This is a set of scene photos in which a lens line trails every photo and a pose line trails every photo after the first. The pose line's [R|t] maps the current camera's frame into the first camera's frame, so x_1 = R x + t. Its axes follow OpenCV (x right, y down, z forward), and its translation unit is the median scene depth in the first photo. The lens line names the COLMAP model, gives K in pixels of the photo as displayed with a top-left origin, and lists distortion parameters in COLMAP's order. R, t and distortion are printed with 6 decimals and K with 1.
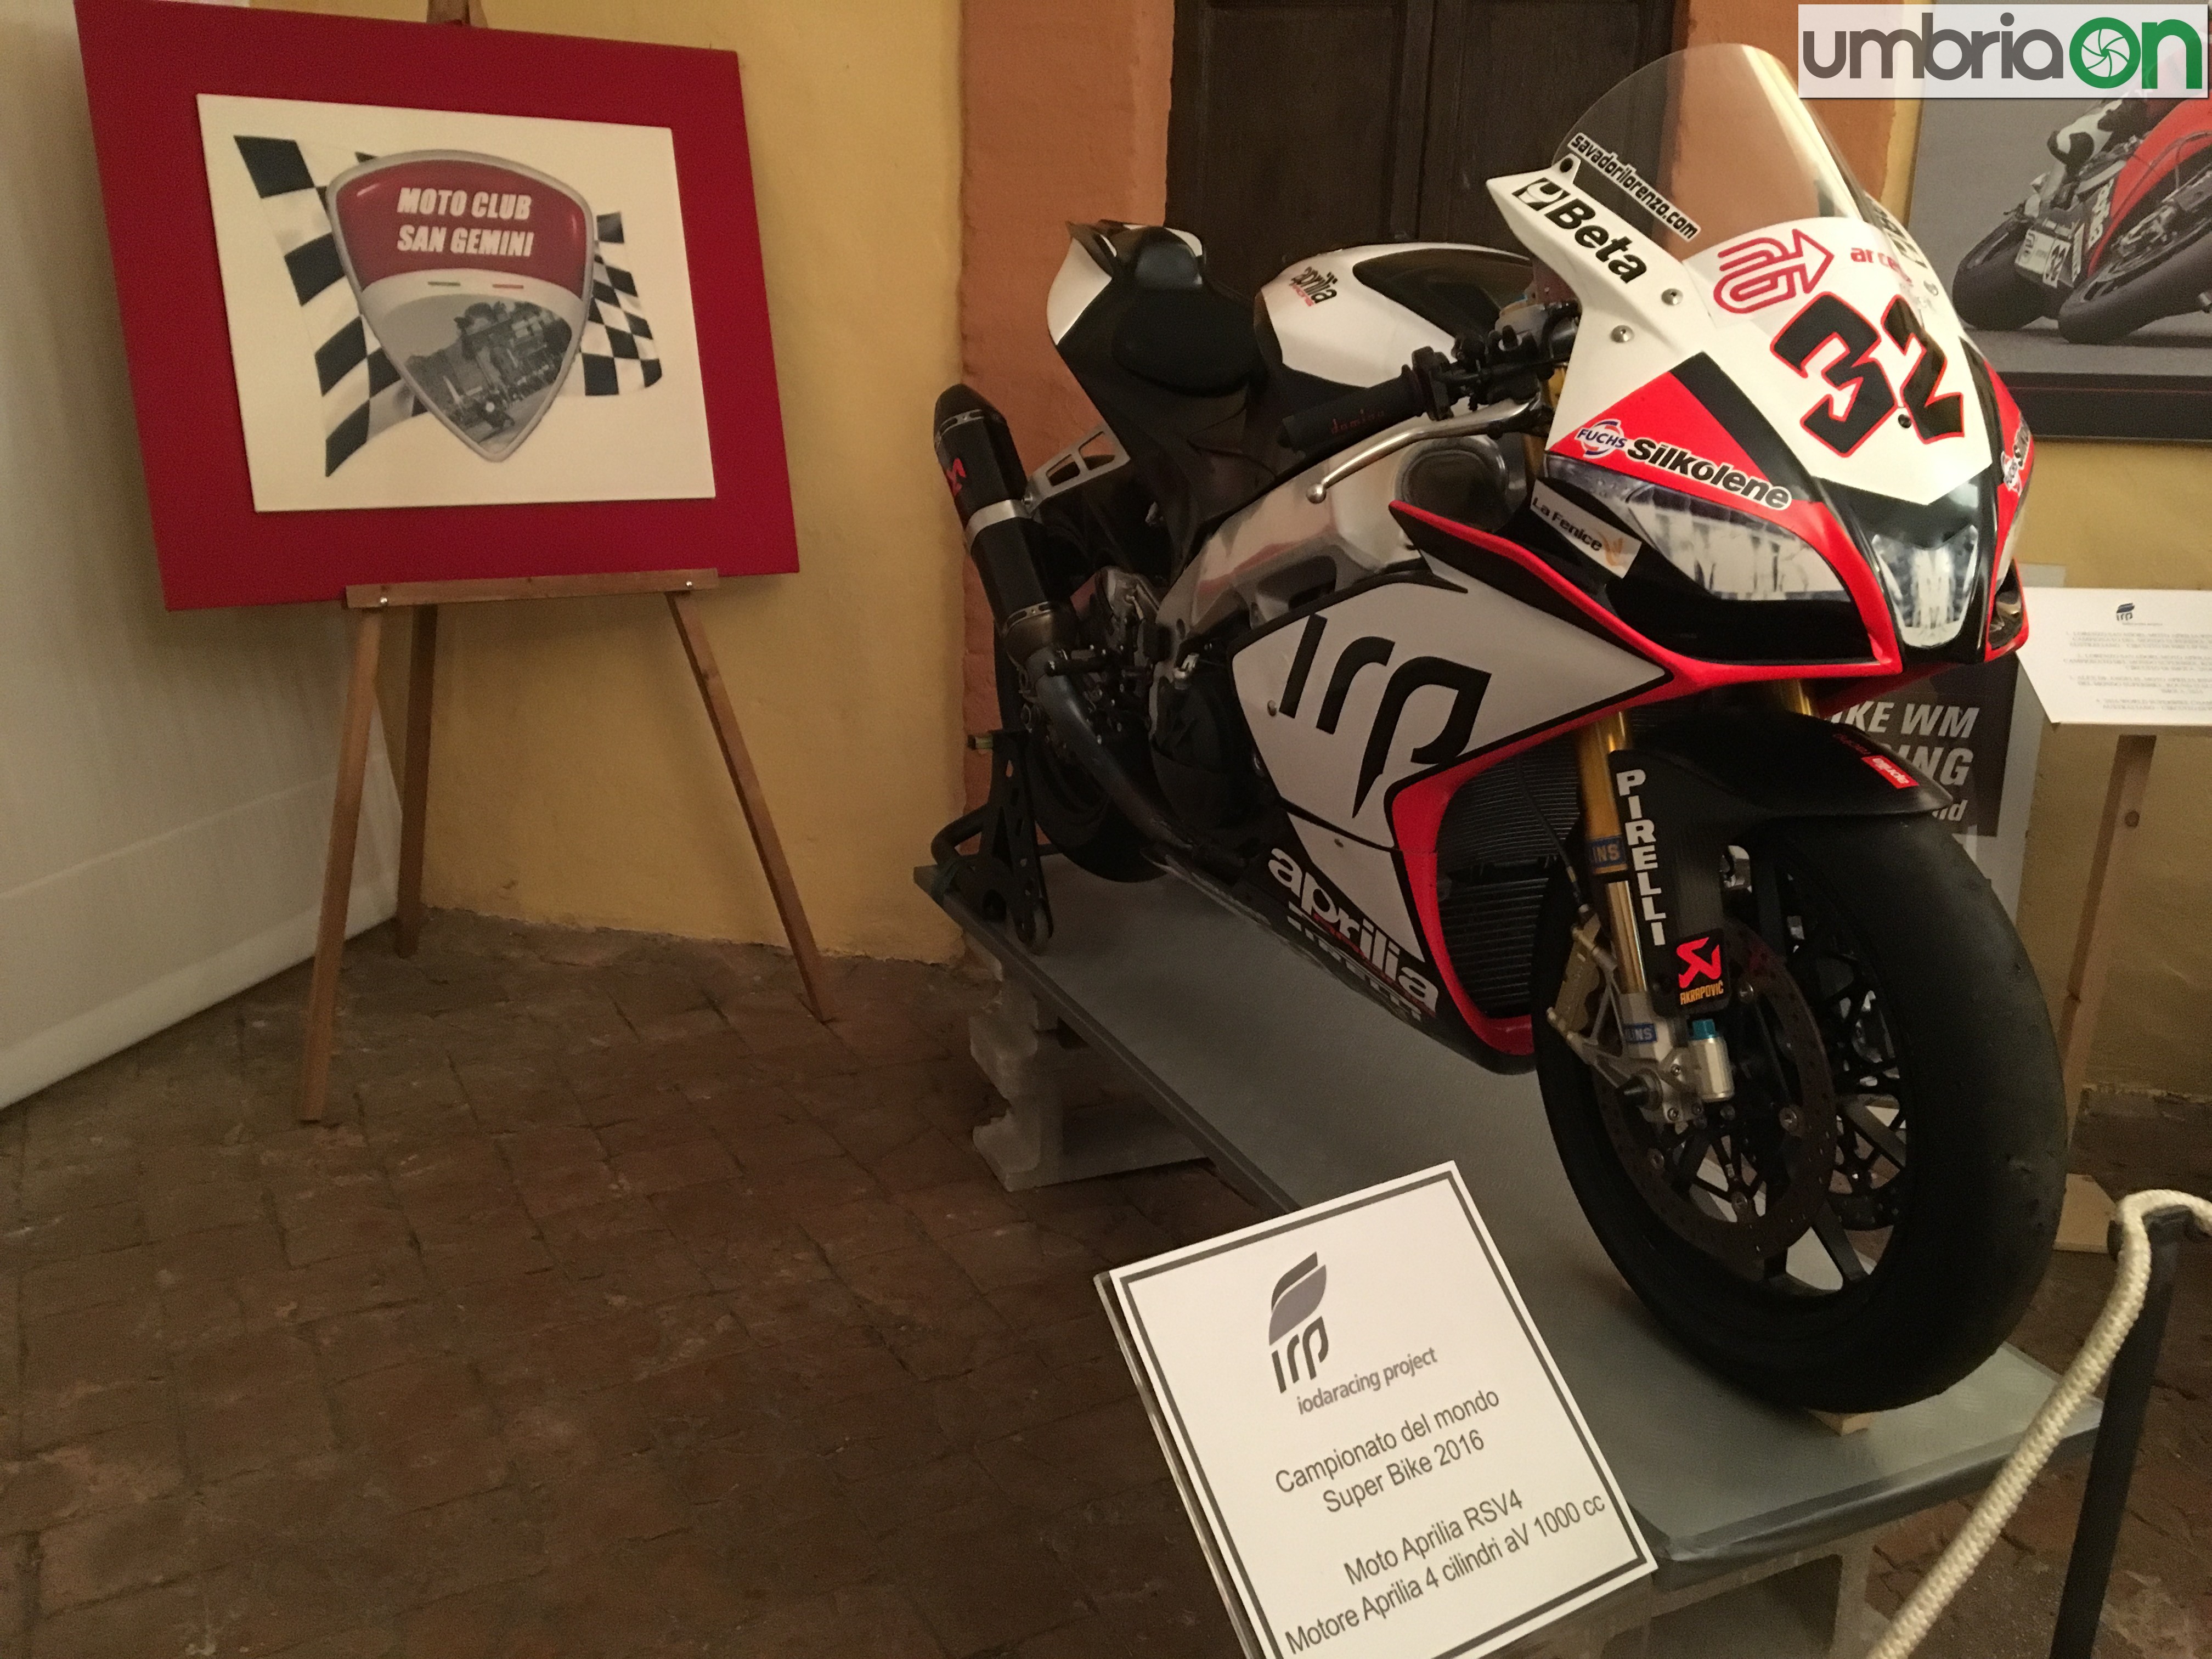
lens RADIAL K [[1888.8, 0, 1105.4], [0, 1888.8, 840.1], [0, 0, 1]] dist [0.083117, -0.099177]
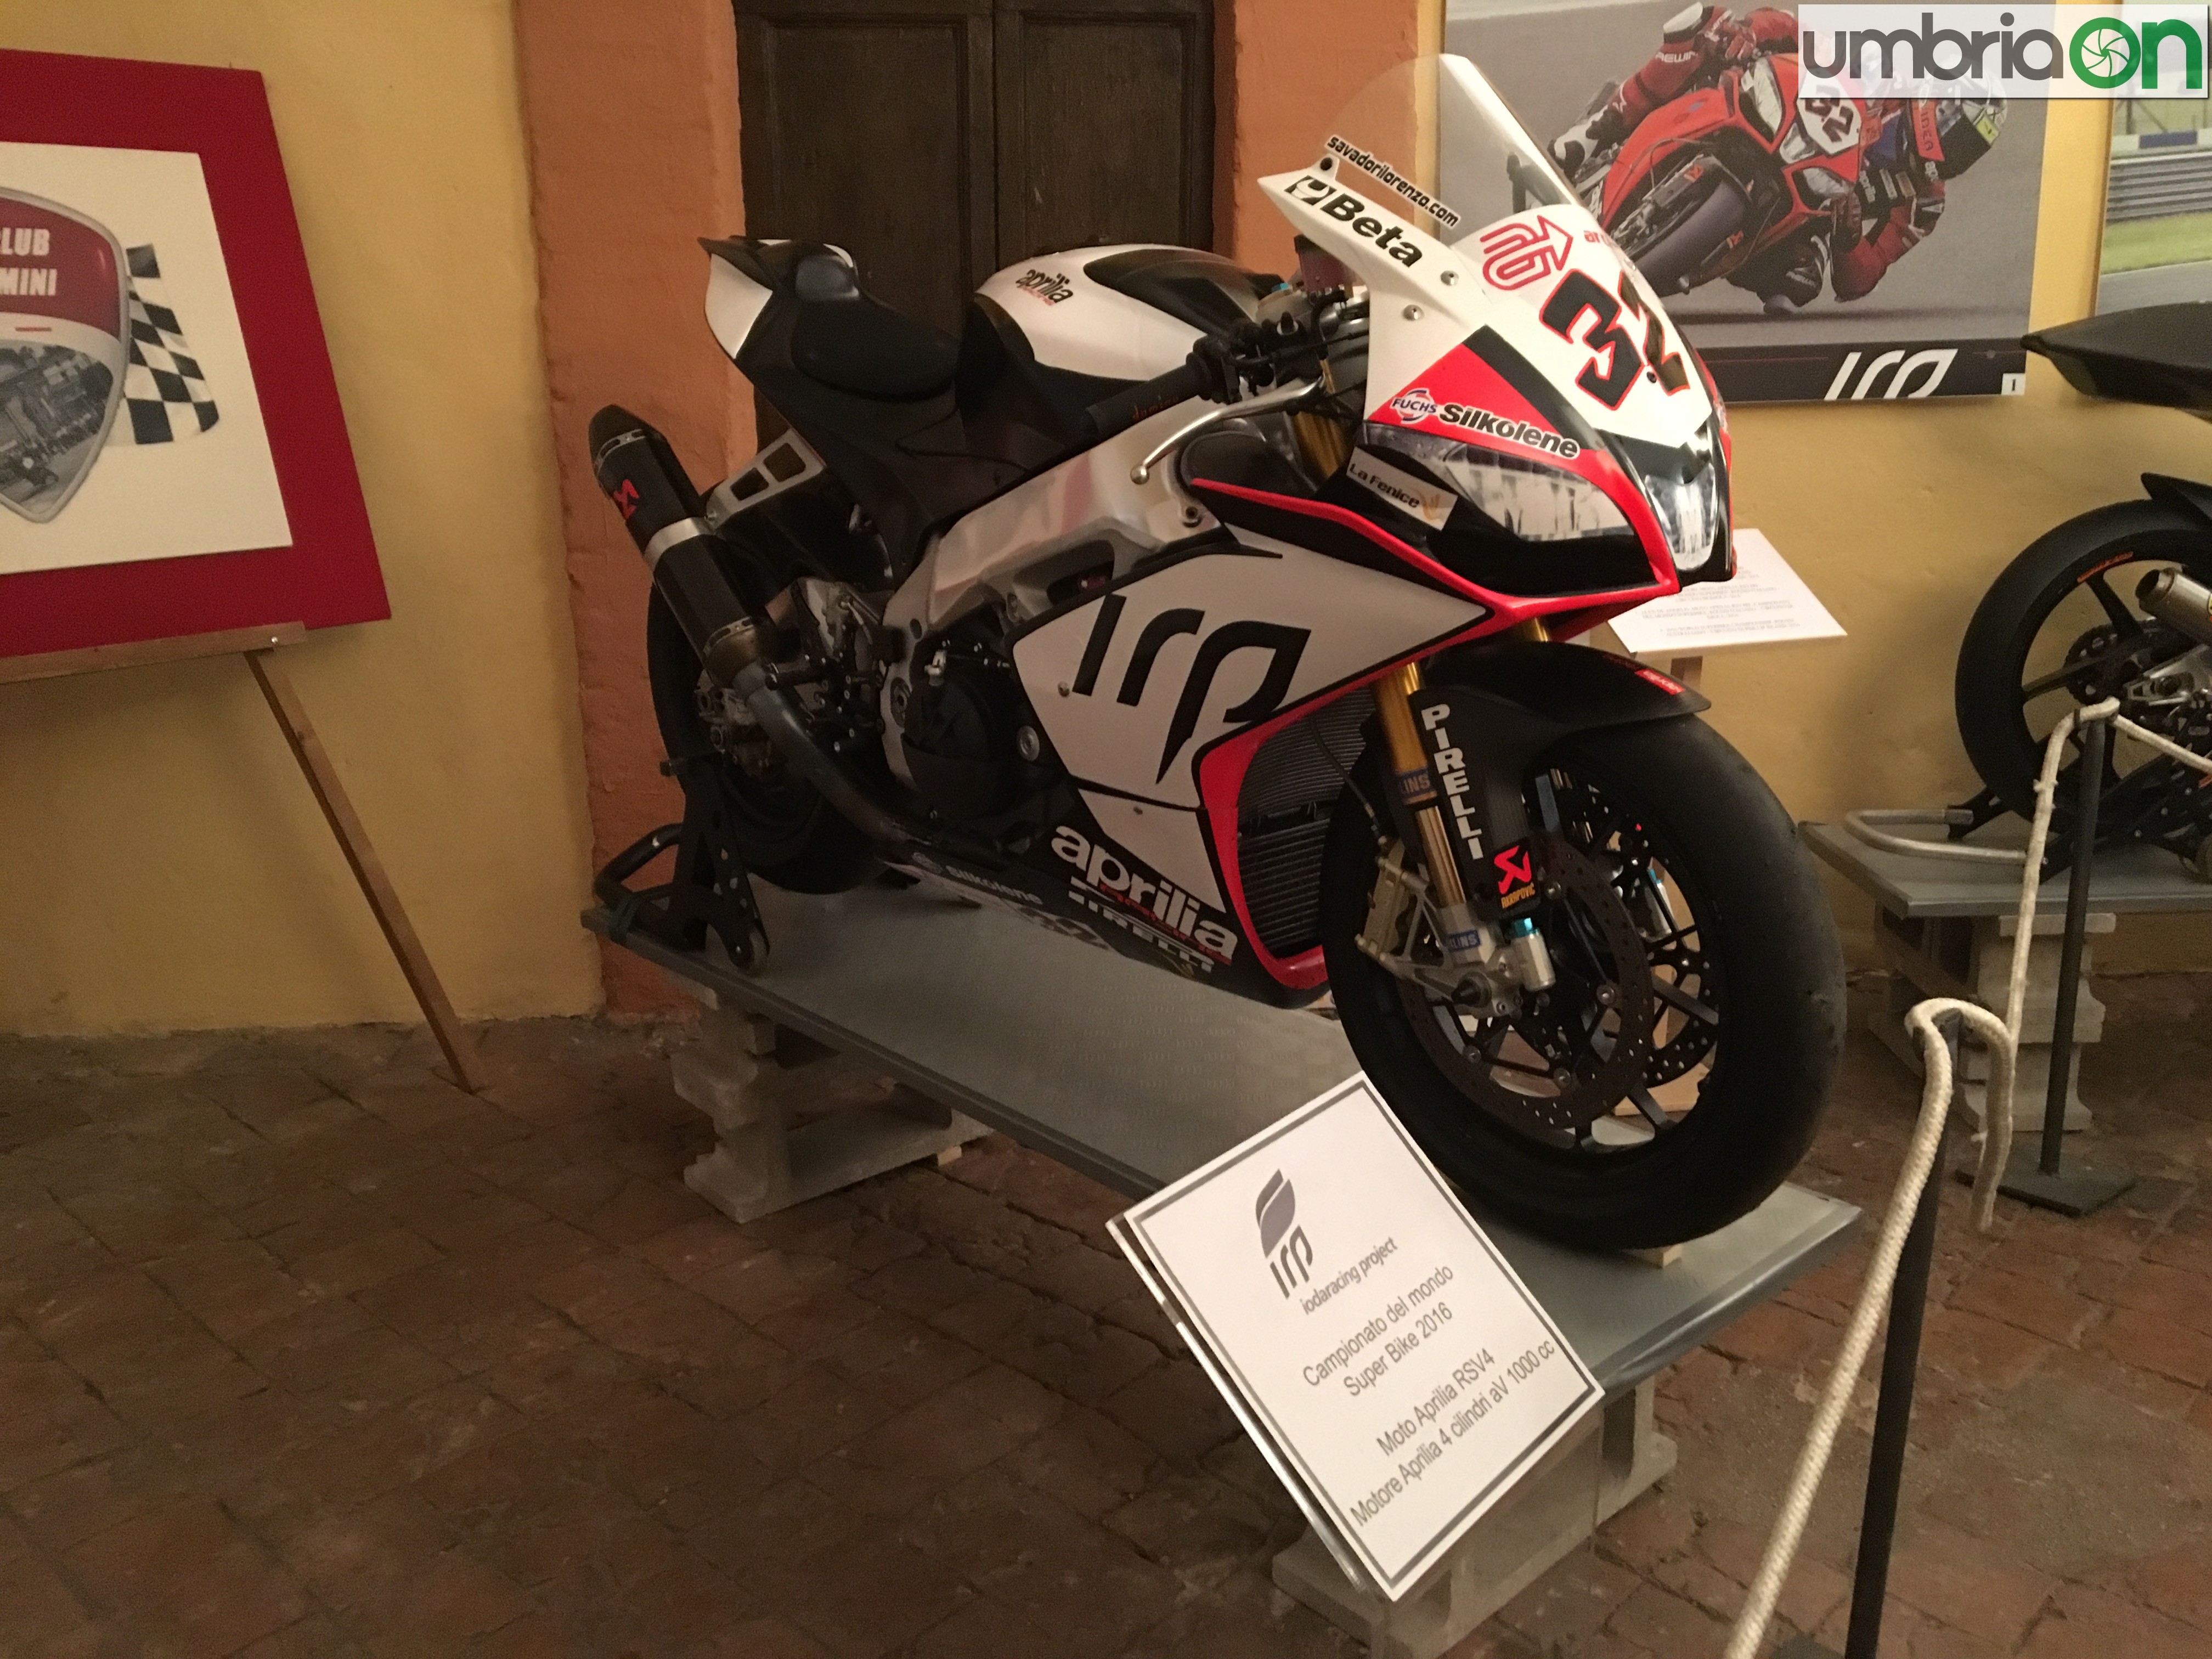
lens RADIAL K [[1888.8, 0, 1121.0], [0, 1888.8, 831.9], [0, 0, 1]] dist [0.083117, -0.099177]
pose [[0.953211, -0.115157, 0.279514, -0.145271], [0.119739, 0.992805, 0.000686, 0.009253], [-0.277582, 0.032815, 0.960141, -0.006734]]
